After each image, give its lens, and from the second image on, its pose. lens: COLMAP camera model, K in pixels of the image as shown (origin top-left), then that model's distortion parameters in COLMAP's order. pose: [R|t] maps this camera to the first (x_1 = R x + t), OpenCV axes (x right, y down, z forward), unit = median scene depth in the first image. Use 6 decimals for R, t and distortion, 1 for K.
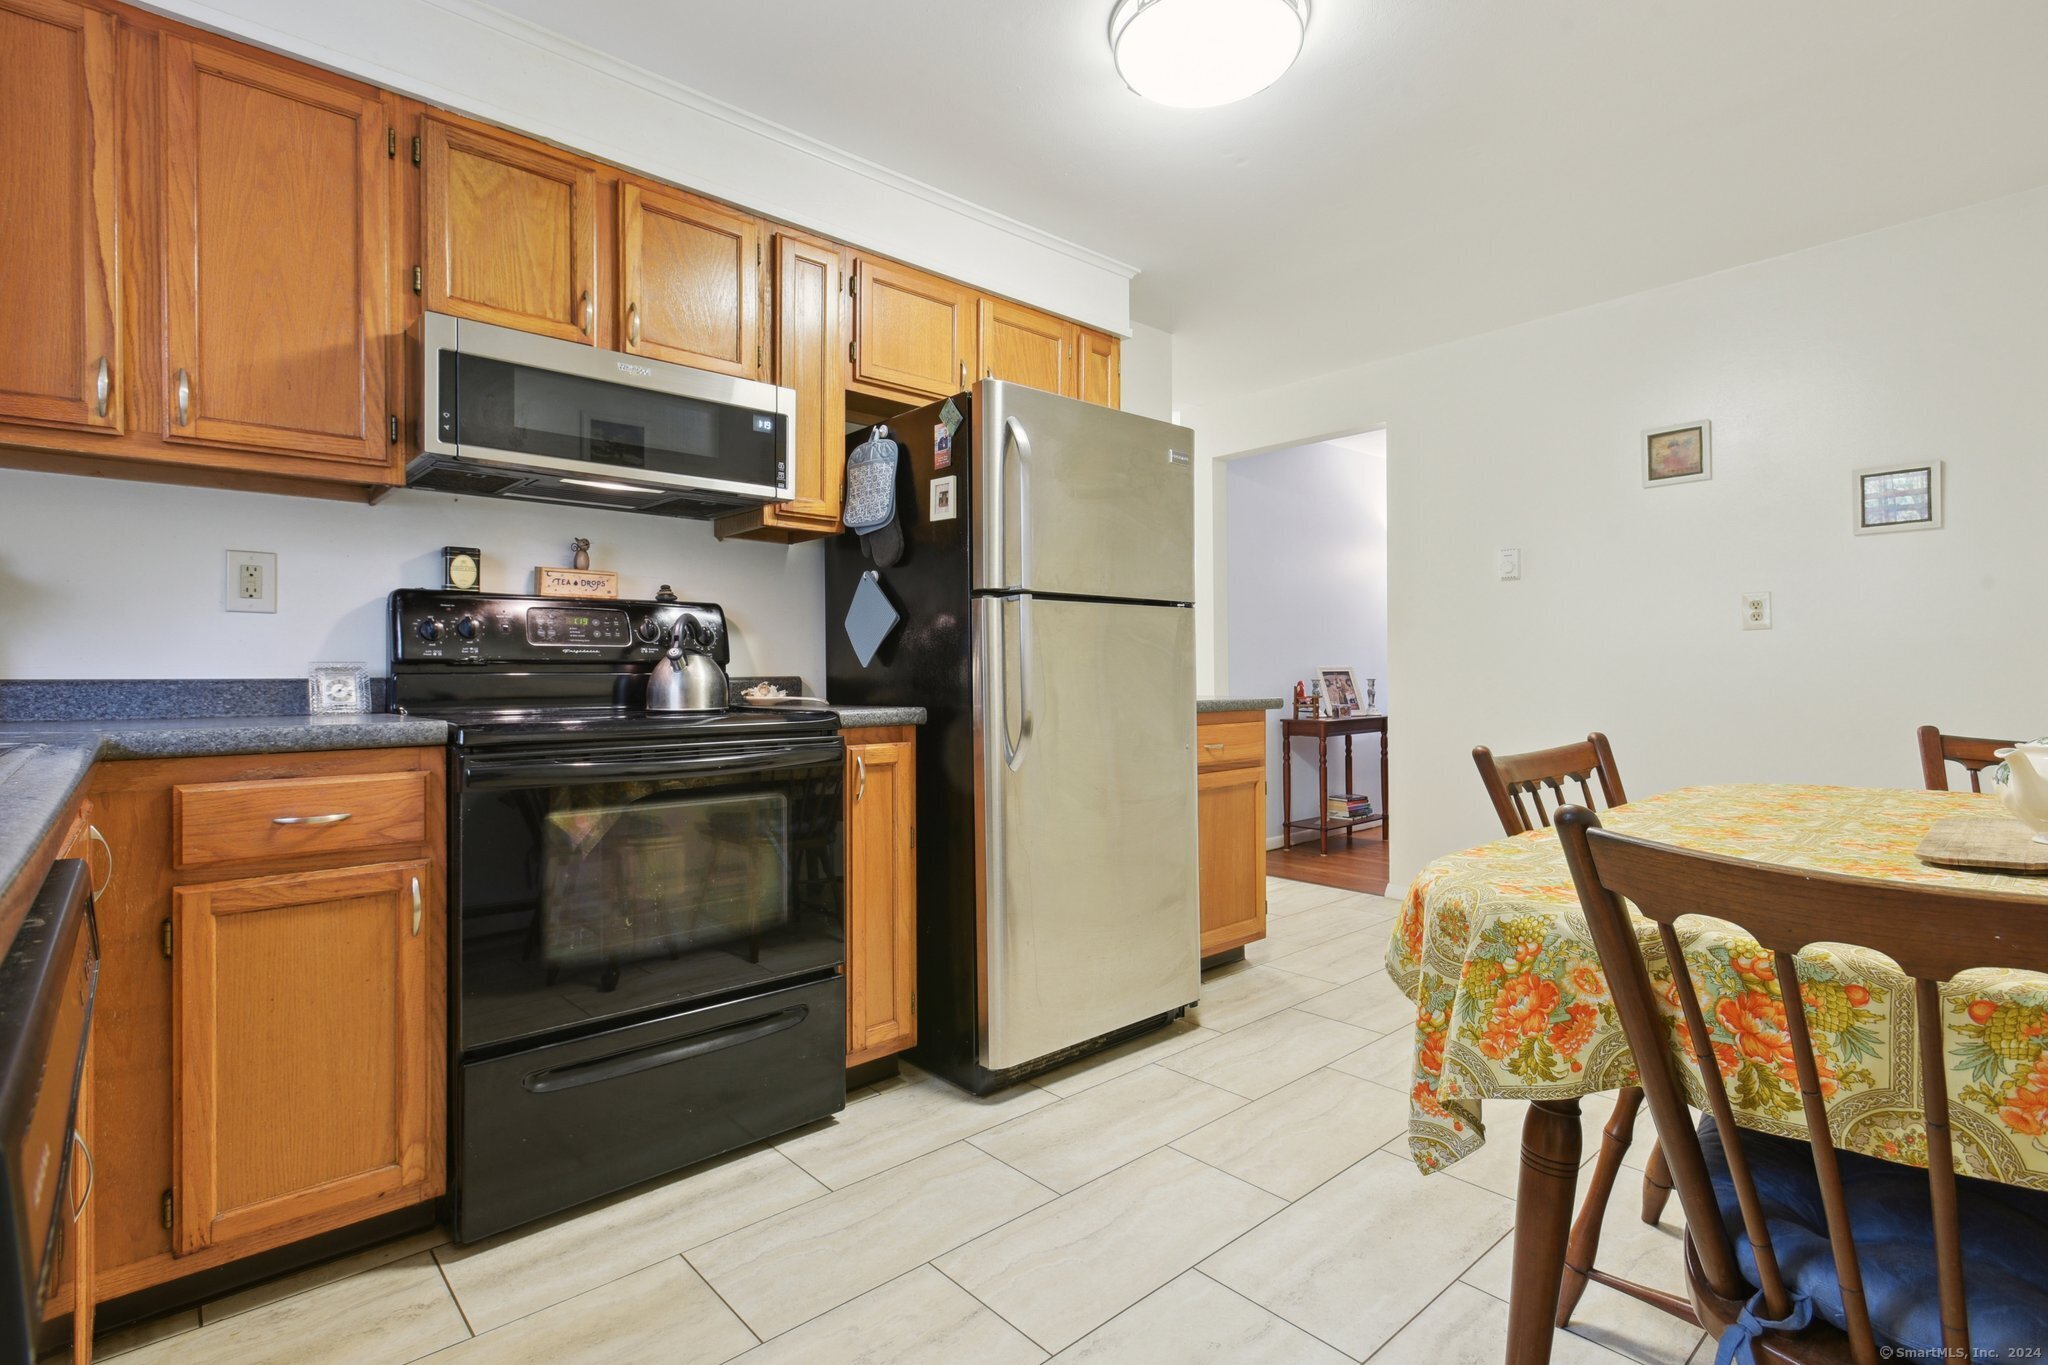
lens RADIAL K [[967.0, 0, 1029.2], [0, 967.0, 686.6], [0, 0, 1]] dist [0.017477, -0.006088]
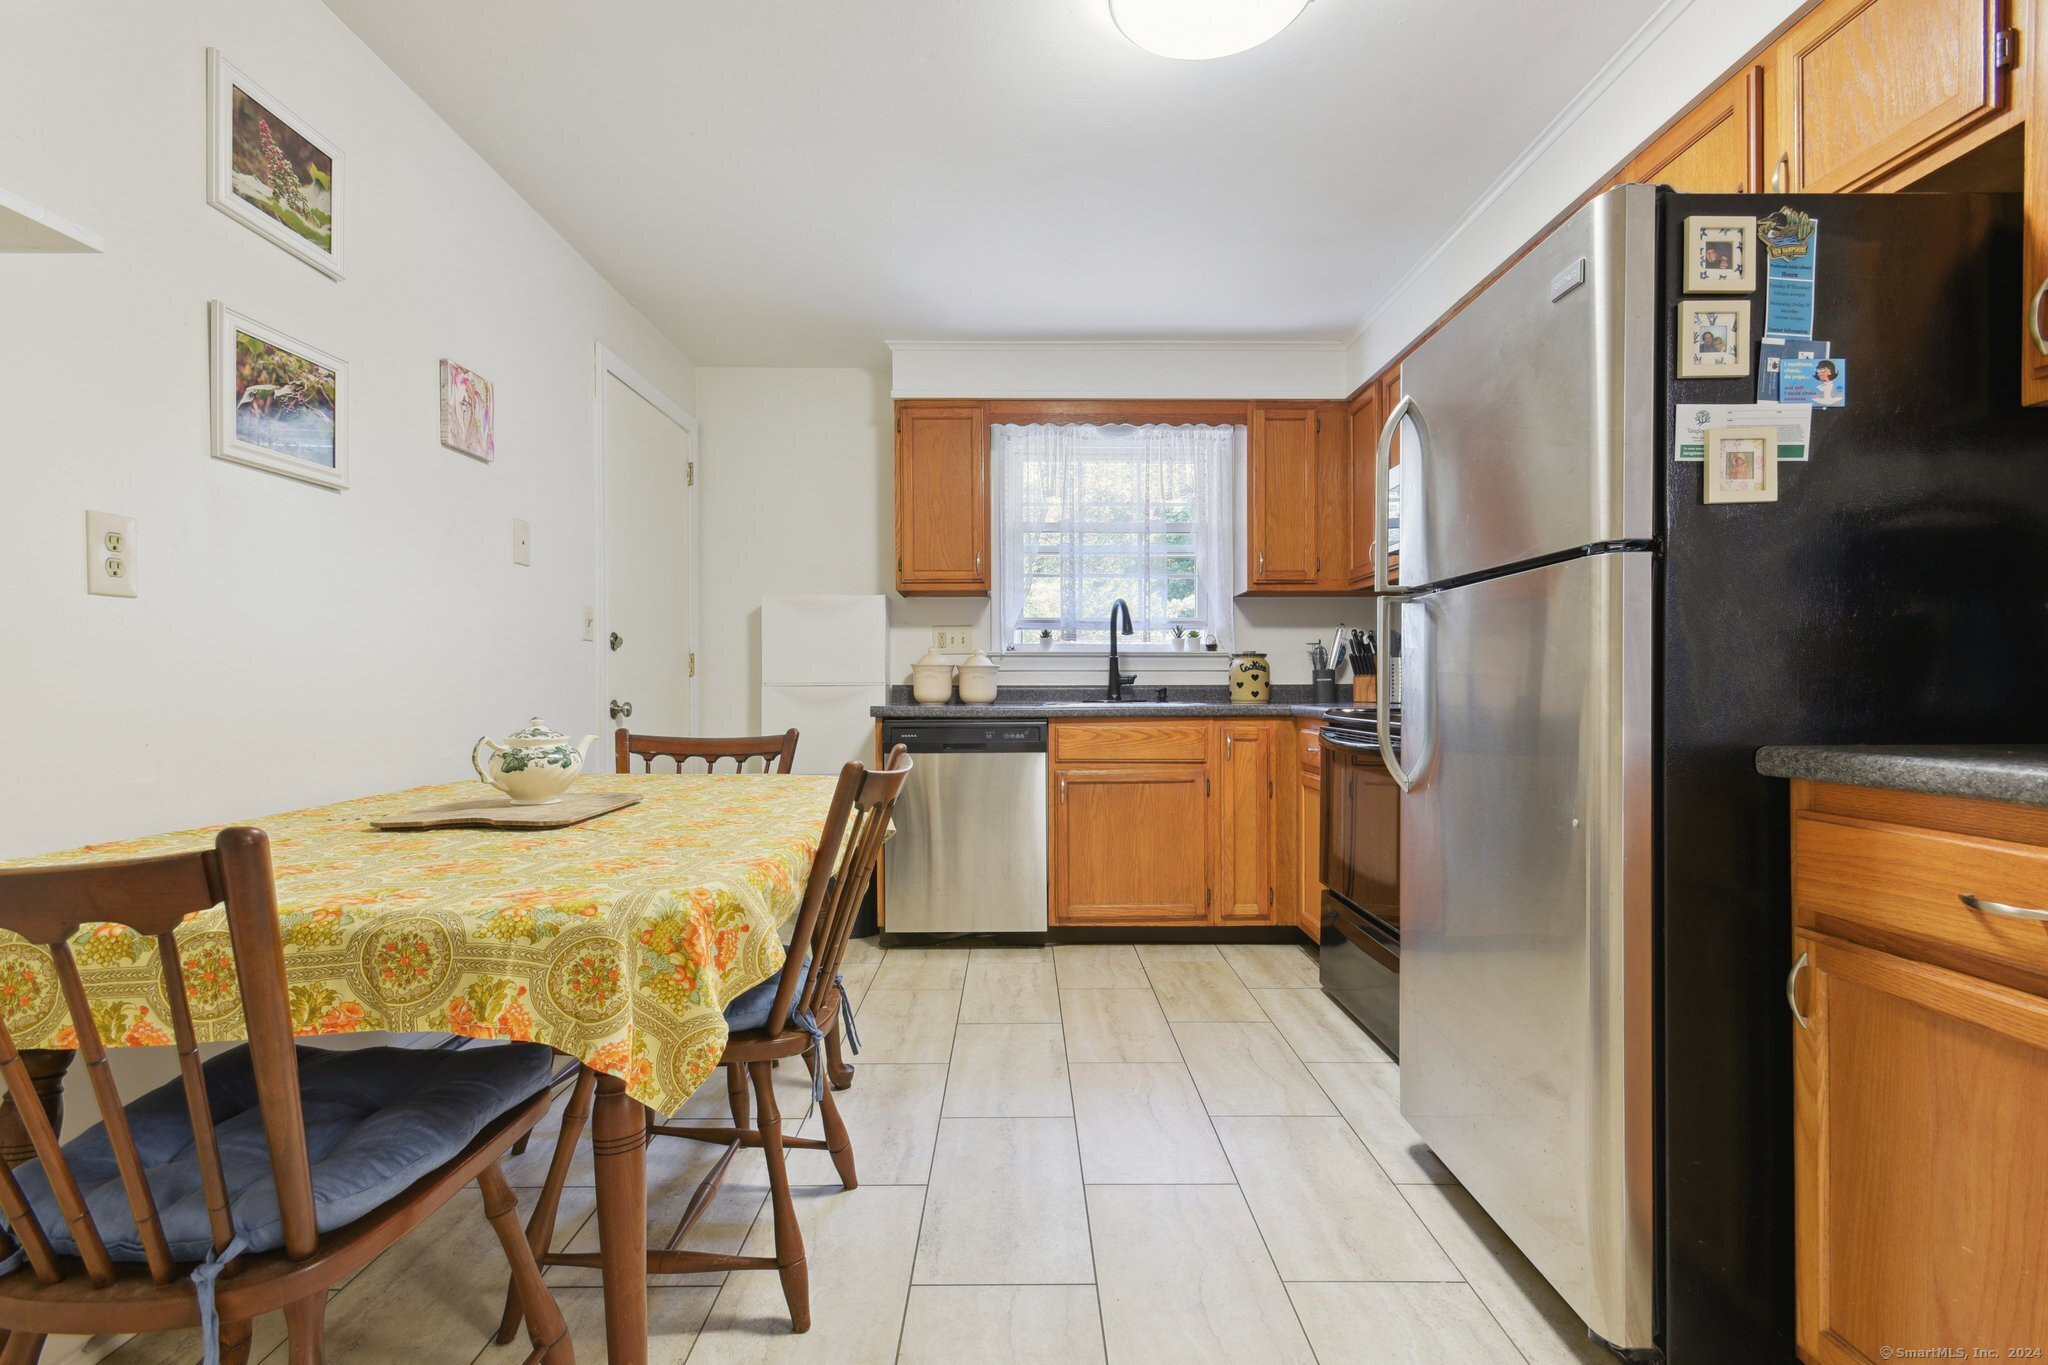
lens RADIAL K [[967.0, 0, 1029.2], [0, 967.0, 686.6], [0, 0, 1]] dist [0.017477, -0.006088]
pose [[-0.653821, 0.011291, -0.756565, 0.948986], [0.002236, 0.999913, 0.012991, -0.024054], [0.756646, 0.006802, -0.653789, 1.407993]]
